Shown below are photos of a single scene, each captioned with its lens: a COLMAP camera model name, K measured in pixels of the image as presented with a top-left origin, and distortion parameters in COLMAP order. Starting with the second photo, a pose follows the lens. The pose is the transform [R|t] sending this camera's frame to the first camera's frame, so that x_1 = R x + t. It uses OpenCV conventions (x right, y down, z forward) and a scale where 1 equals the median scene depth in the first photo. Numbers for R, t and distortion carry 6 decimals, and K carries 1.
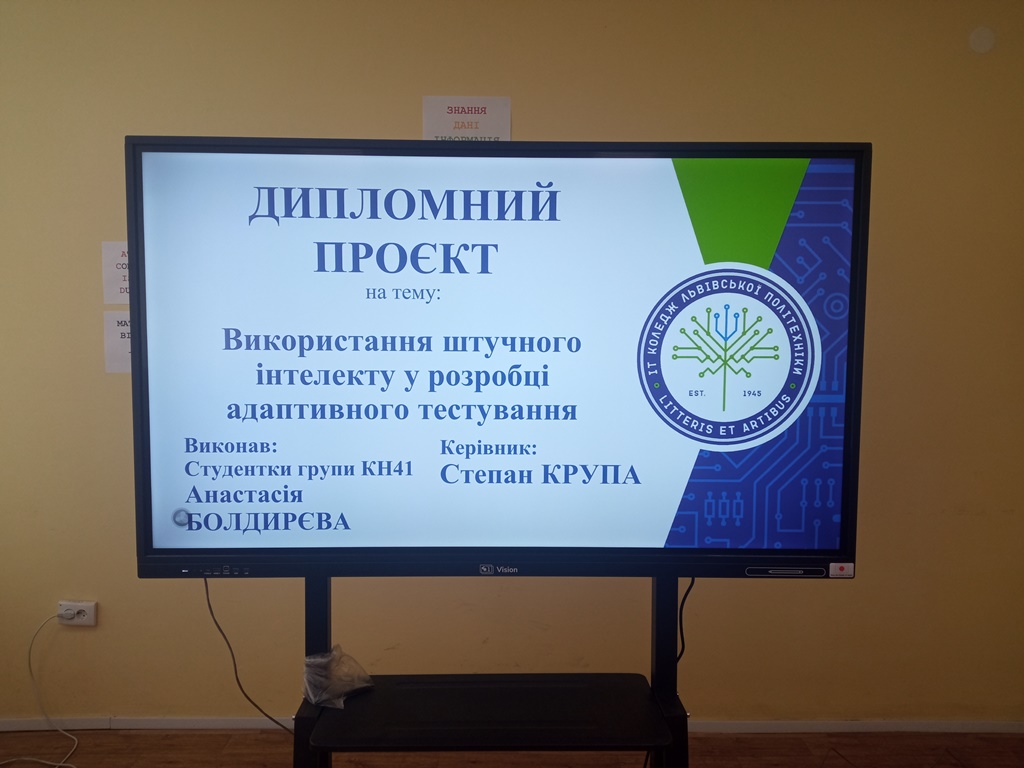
lens RADIAL K [[797.4, 0, 511.3], [0, 797.4, 368.6], [0, 0, 1]] dist [0.109774, -0.145661]
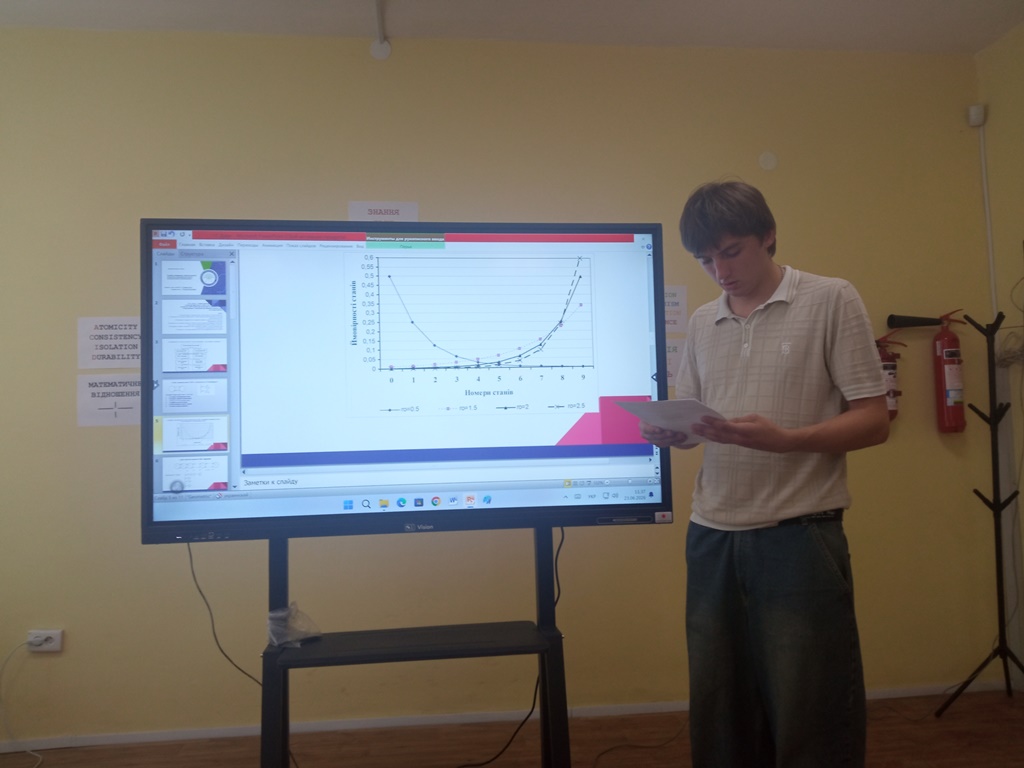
lens RADIAL K [[812.2, 0, 512.0], [0, 812.2, 384.0], [0, 0, 1]] dist [0.108367, -0.164481]
pose [[0.993499, -0.026889, 0.110615, -0.004834], [0.040971, 0.991047, -0.127074, 0.178837], [-0.106208, 0.130780, 0.985706, -0.379628]]
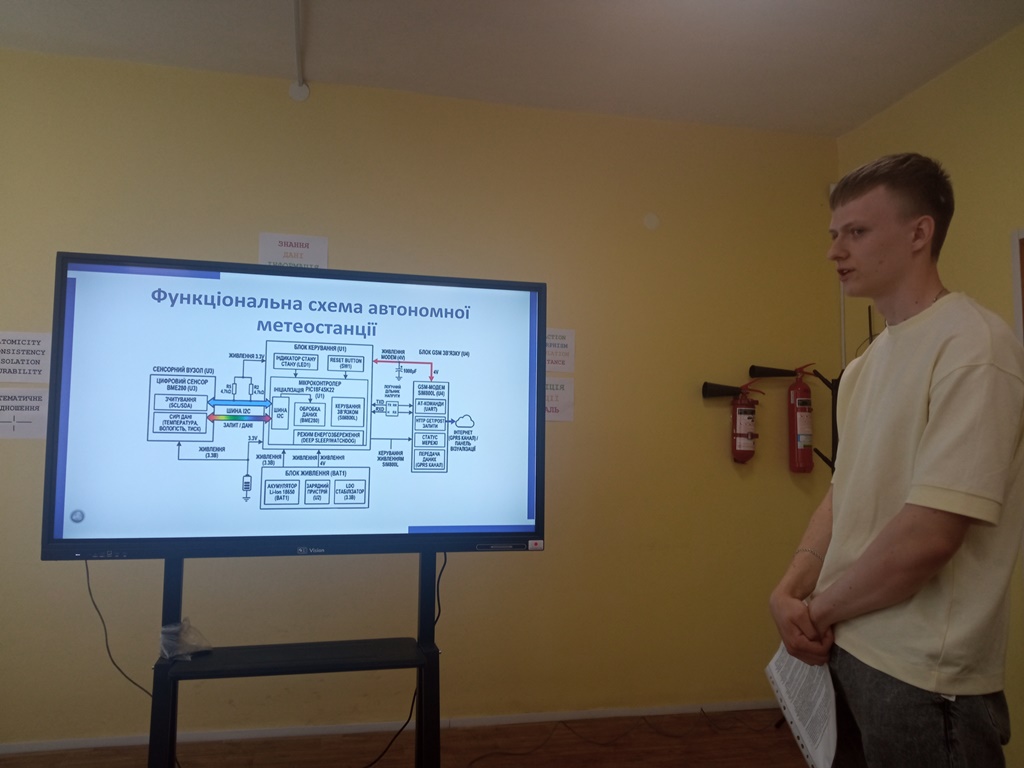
lens RADIAL K [[812.2, 0, 512.0], [0, 812.2, 384.0], [0, 0, 1]] dist [0.108367, -0.164481]
pose [[0.975476, 0.021626, 0.219041, 0.007919], [0.009608, 0.990029, -0.140533, 0.152291], [-0.219896, 0.139191, 0.965542, -0.531885]]
